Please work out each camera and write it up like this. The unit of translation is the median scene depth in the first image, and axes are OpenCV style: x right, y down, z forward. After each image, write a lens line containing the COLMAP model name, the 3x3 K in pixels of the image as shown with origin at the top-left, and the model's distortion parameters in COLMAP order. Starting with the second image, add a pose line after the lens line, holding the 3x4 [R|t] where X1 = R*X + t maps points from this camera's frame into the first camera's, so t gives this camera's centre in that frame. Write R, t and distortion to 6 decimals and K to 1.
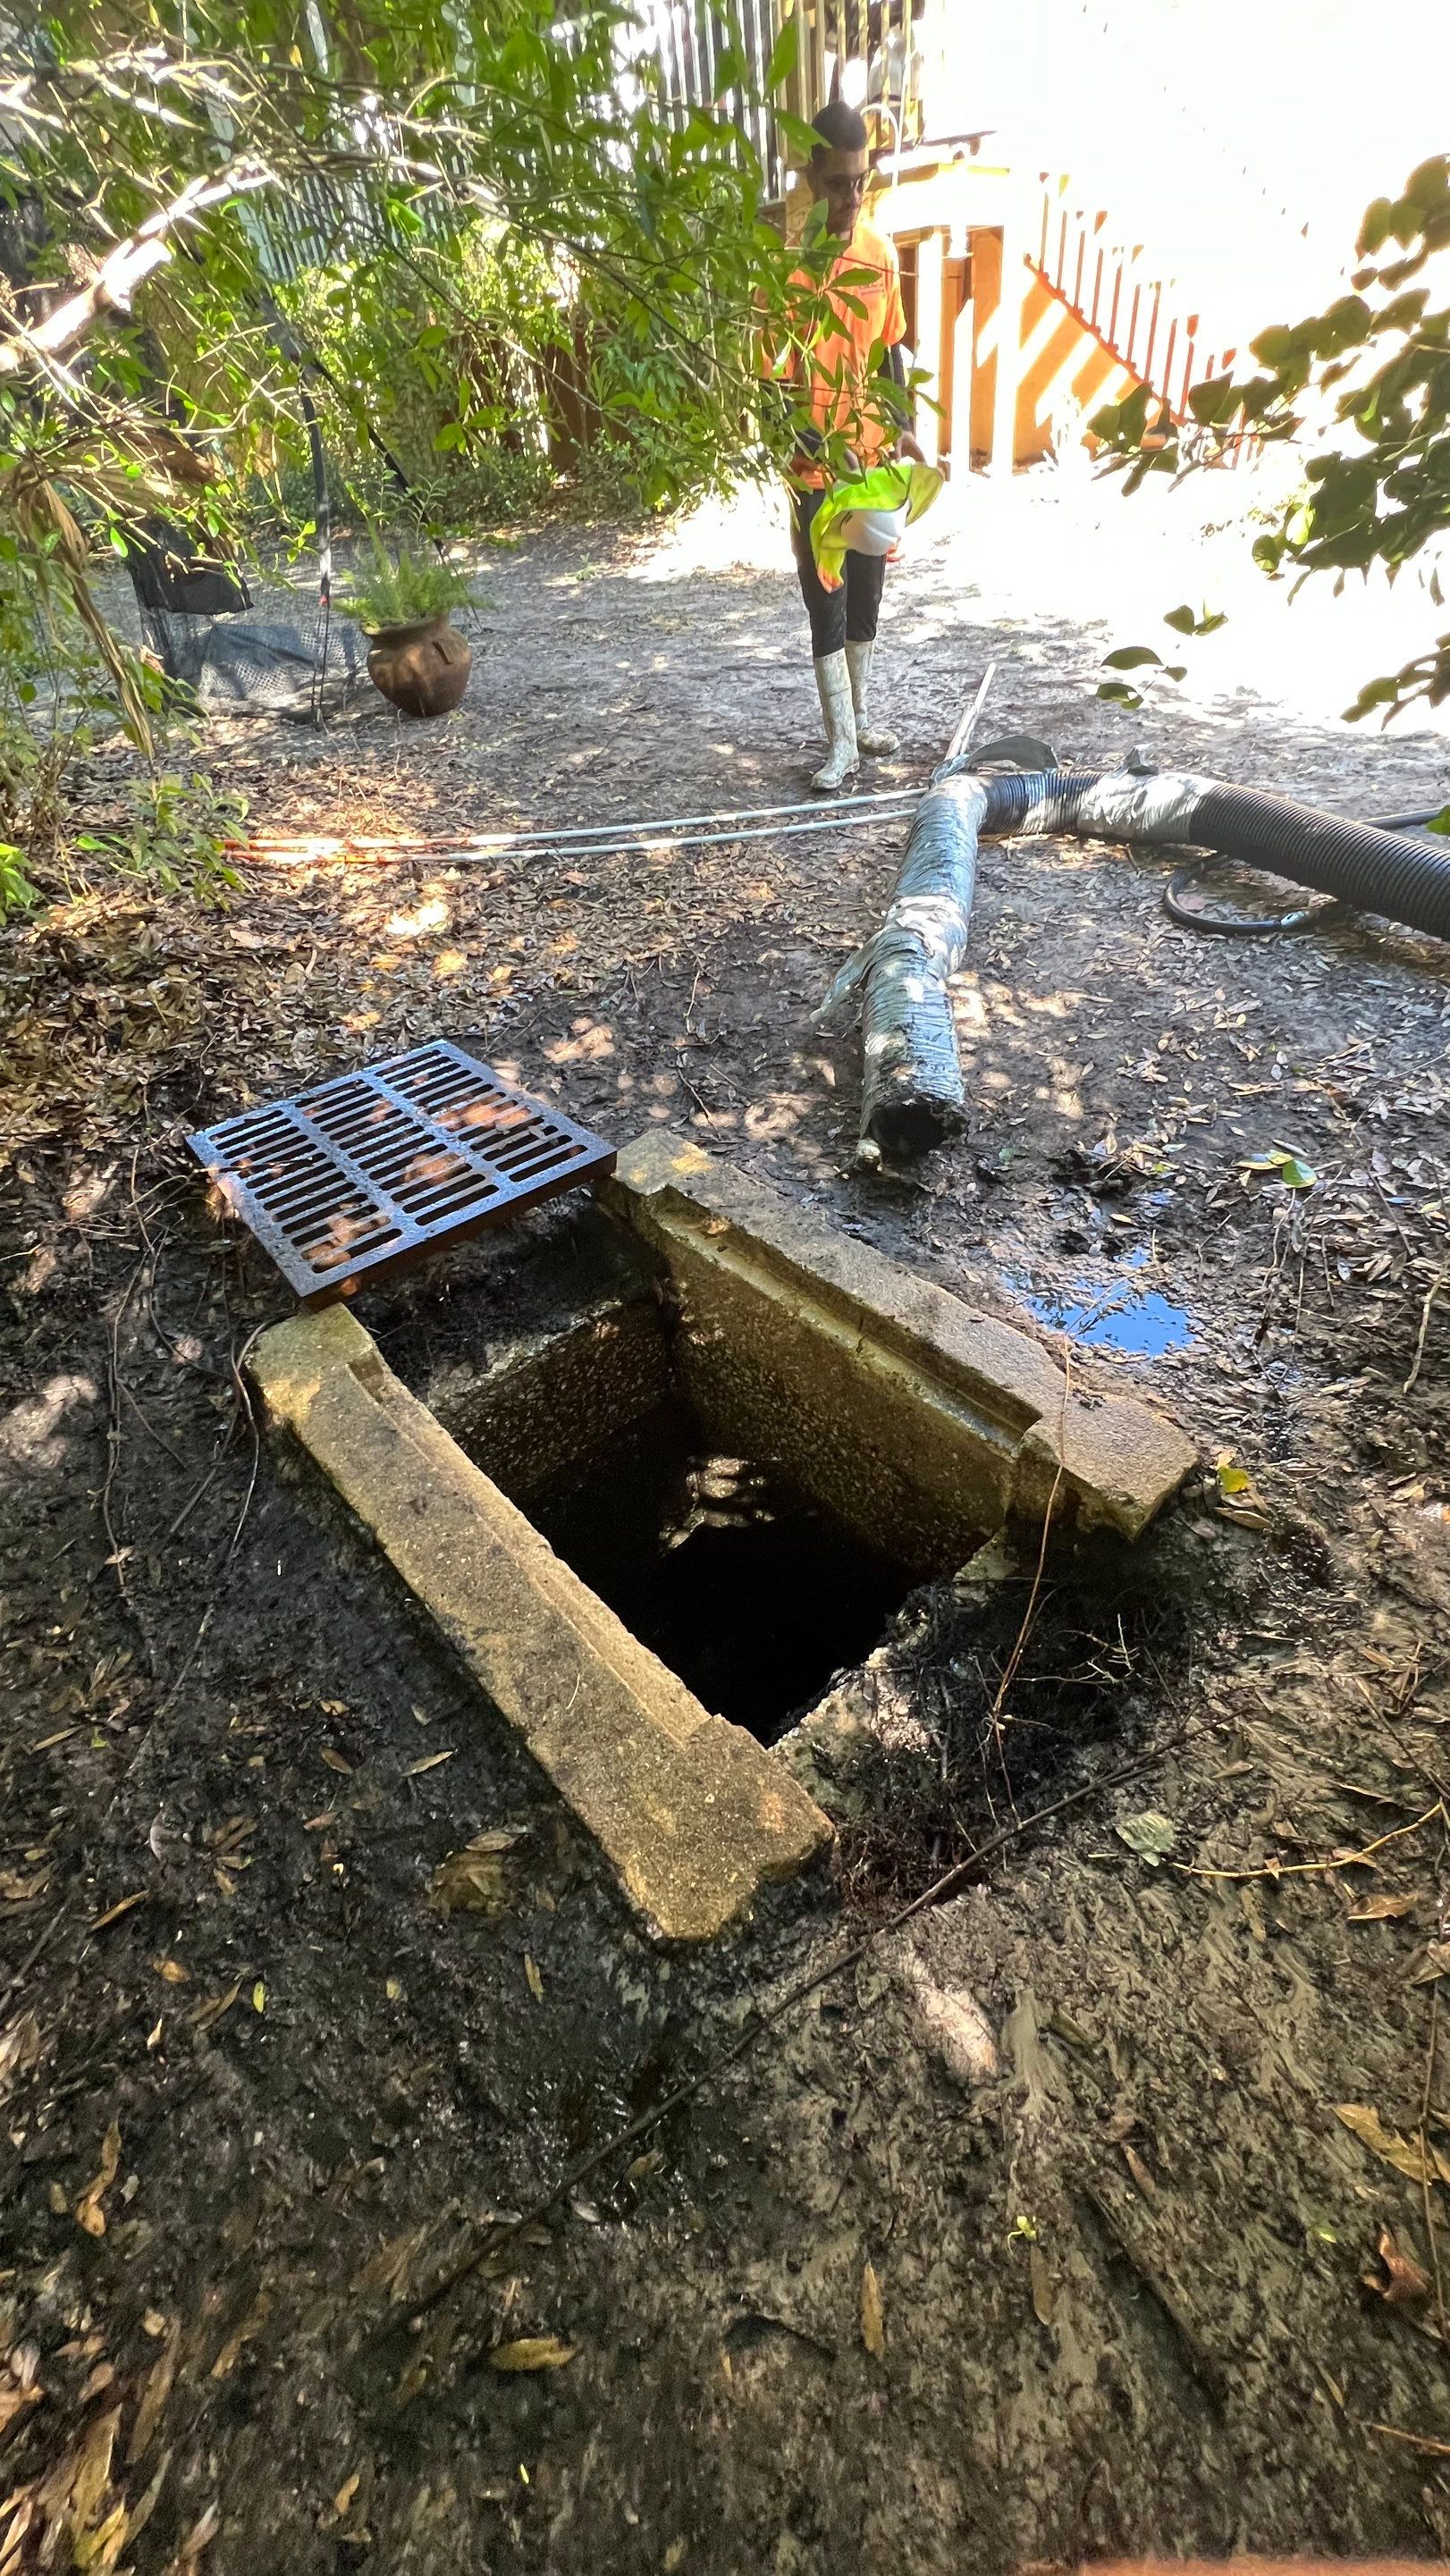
lens RADIAL K [[1024.8, 0, 729.2], [0, 1024.8, 1285.6], [0, 0, 1]] dist [-0.005571, 0.002143]
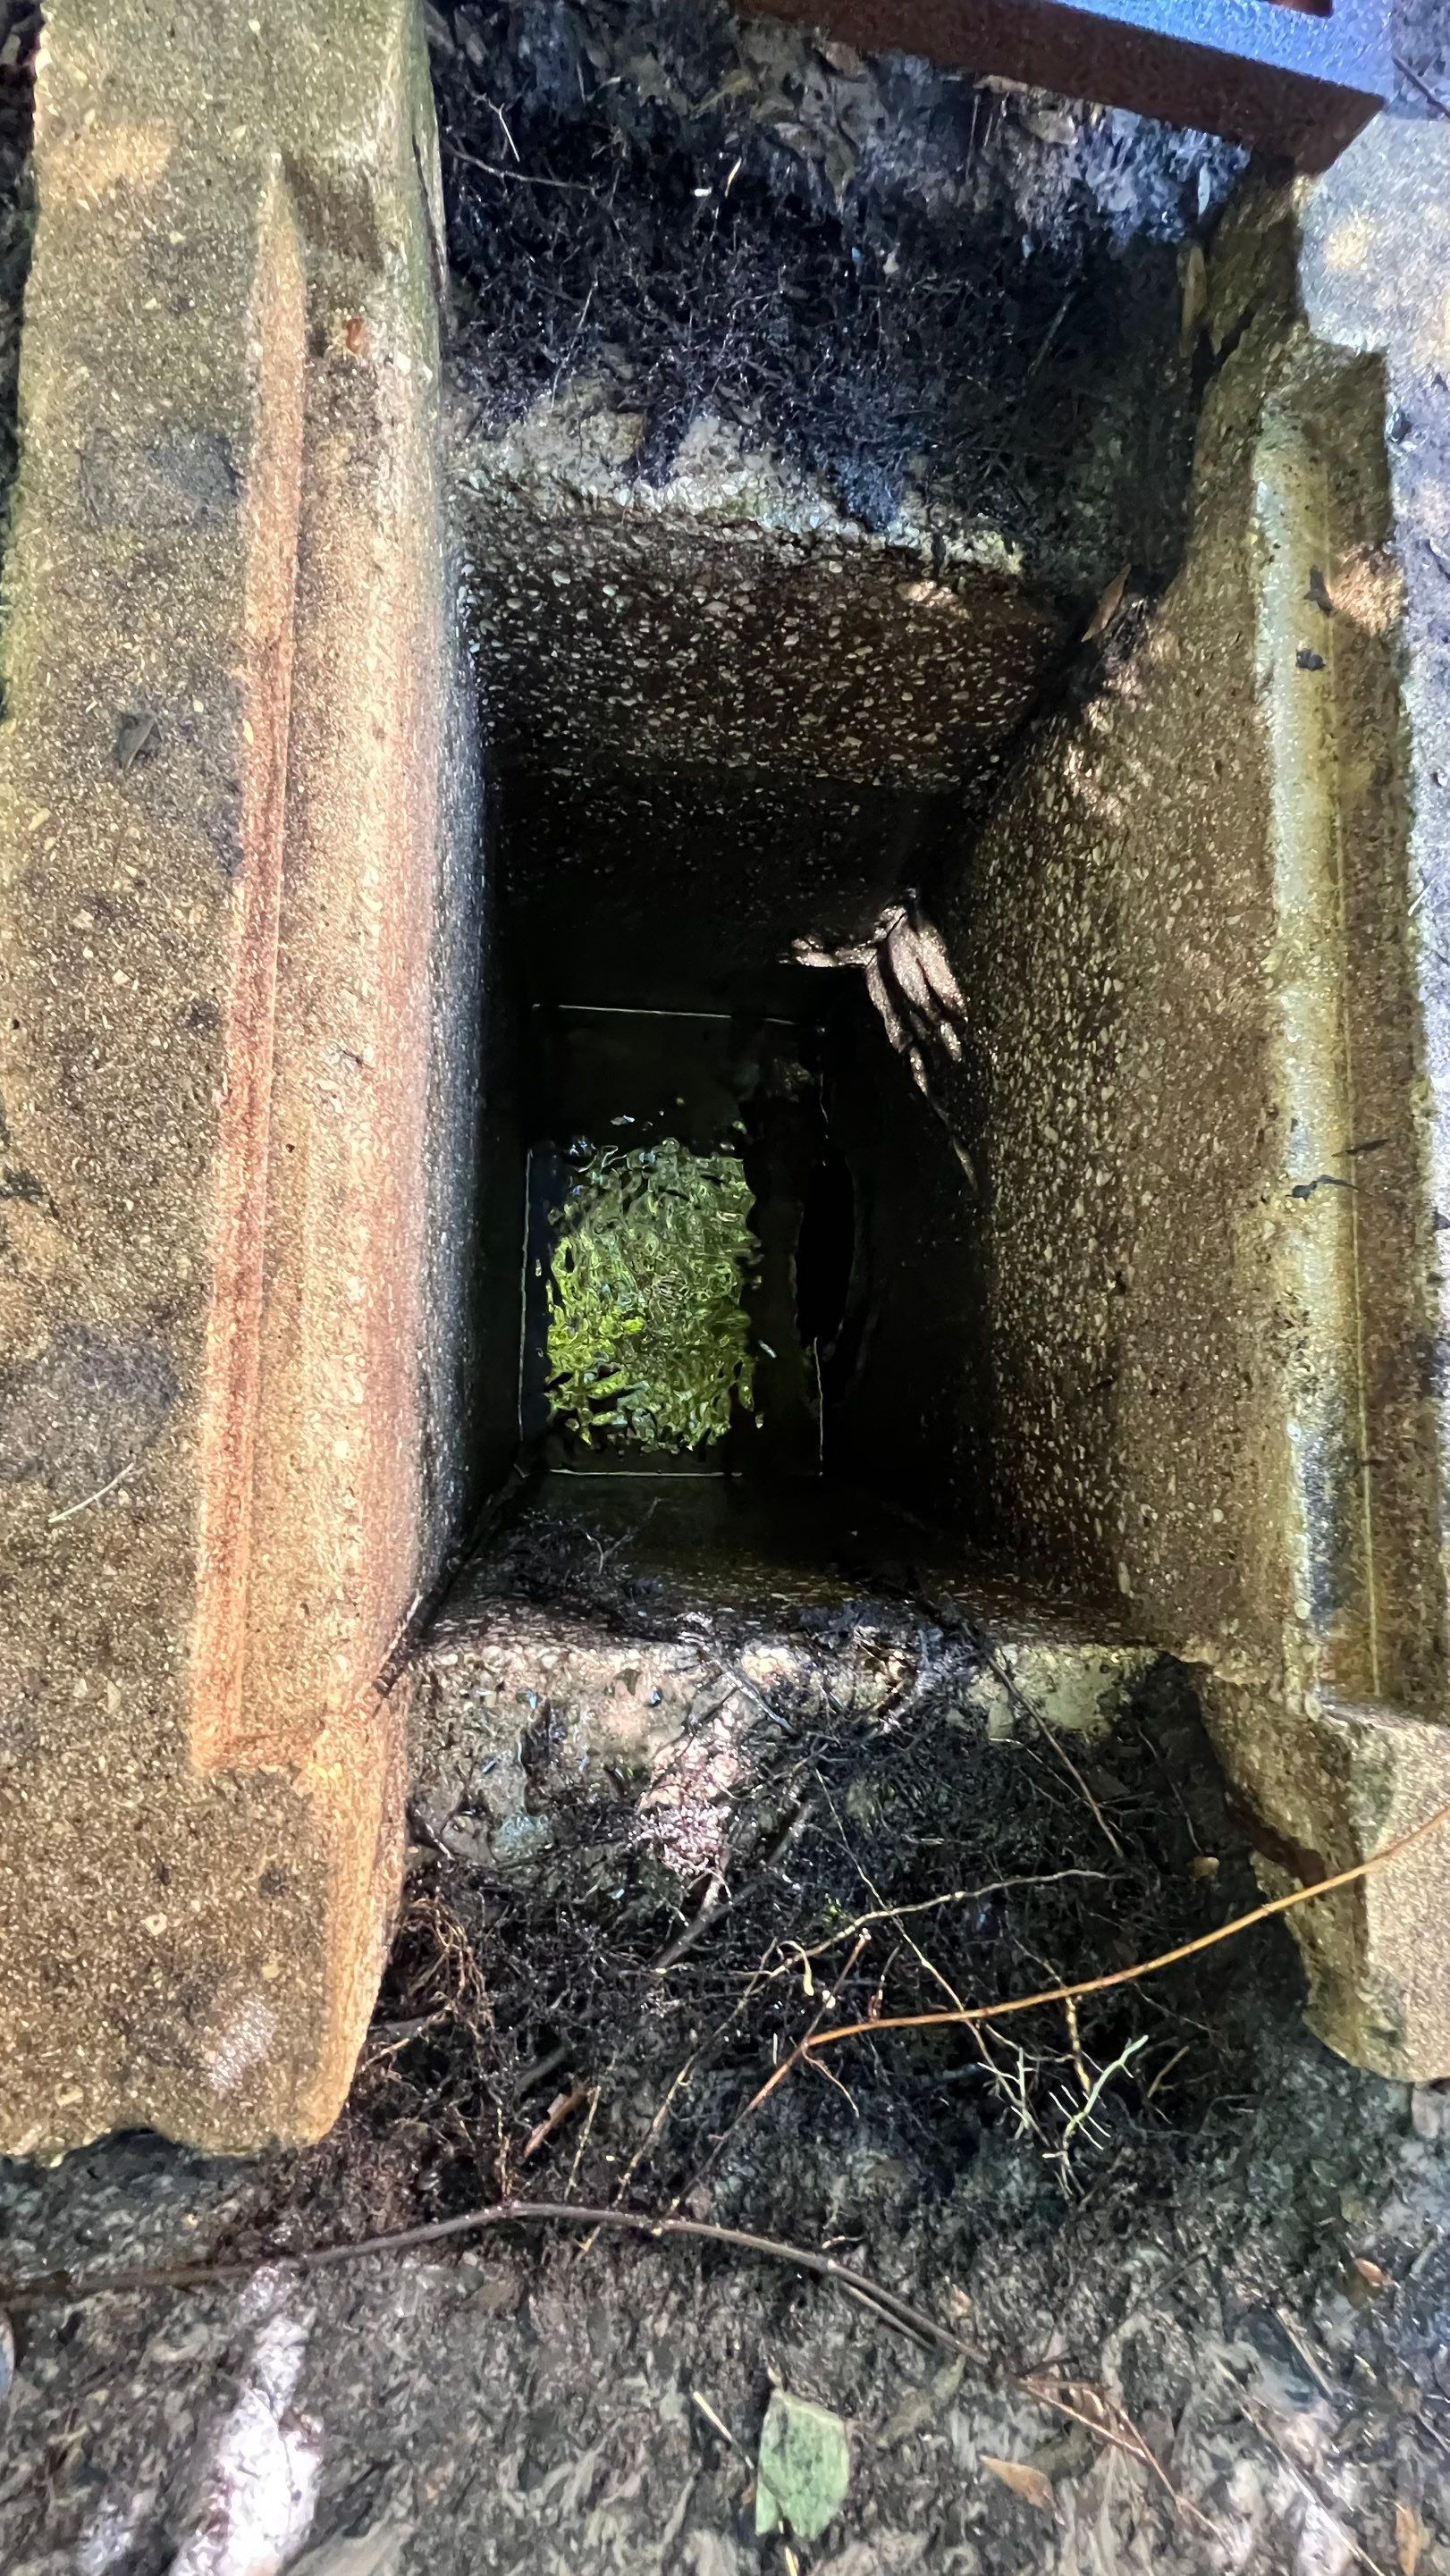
lens RADIAL K [[1024.8, 0, 729.2], [0, 1024.8, 1285.6], [0, 0, 1]] dist [-0.005571, 0.002143]
pose [[0.717743, 0.682923, 0.135870, -0.058624], [-0.592154, 0.495990, 0.635097, -0.038841], [0.366332, -0.536292, 0.760389, 0.600852]]
